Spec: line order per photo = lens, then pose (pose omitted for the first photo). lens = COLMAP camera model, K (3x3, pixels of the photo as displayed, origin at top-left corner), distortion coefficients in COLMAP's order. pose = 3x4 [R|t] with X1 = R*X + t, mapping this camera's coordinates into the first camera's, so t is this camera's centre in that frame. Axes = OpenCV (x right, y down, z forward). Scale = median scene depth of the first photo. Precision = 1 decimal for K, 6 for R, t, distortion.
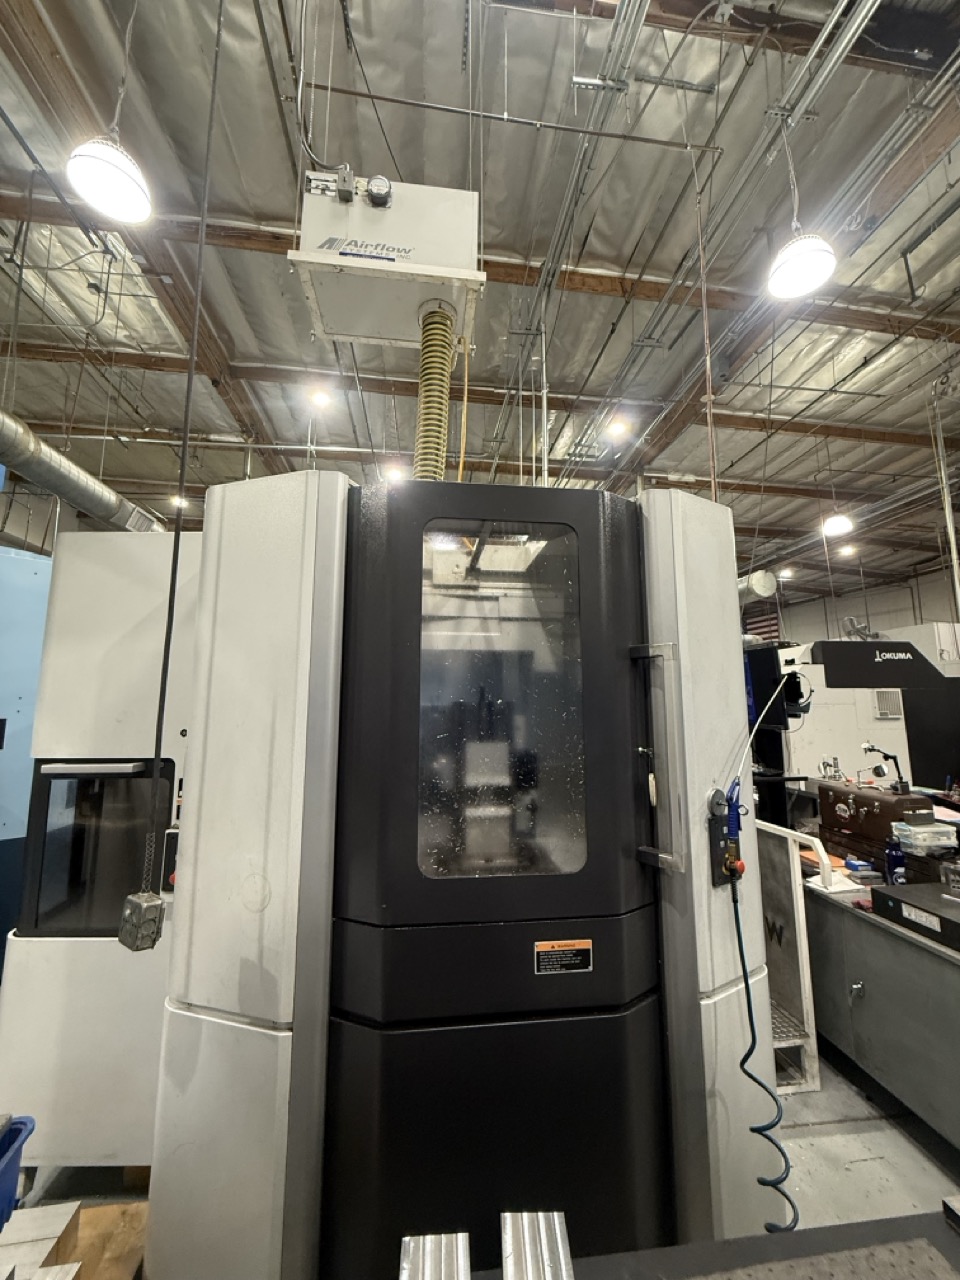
lens RADIAL K [[511.1, 0, 483.8], [0, 511.1, 636.9], [0, 0, 1]] dist [-0.000713, 0.000100]
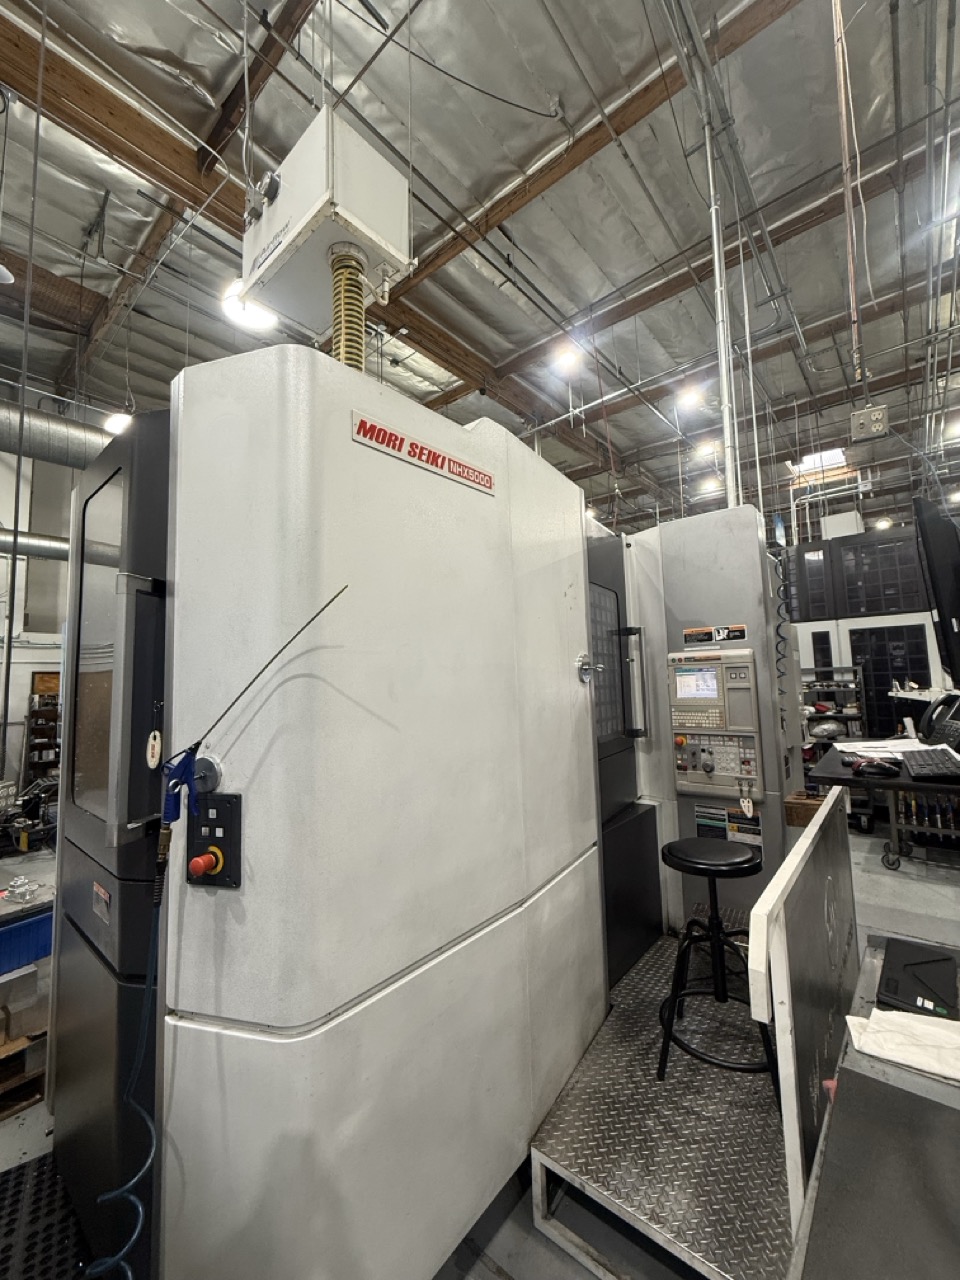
lens RADIAL K [[511.1, 0, 479.9], [0, 511.1, 635.6], [0, 0, 1]] dist [-0.000713, 0.000100]
pose [[0.672356, -0.084575, -0.735381, 0.798002], [0.132337, 0.991180, 0.007001, 0.107458], [0.728303, -0.102025, 0.677618, 0.505463]]
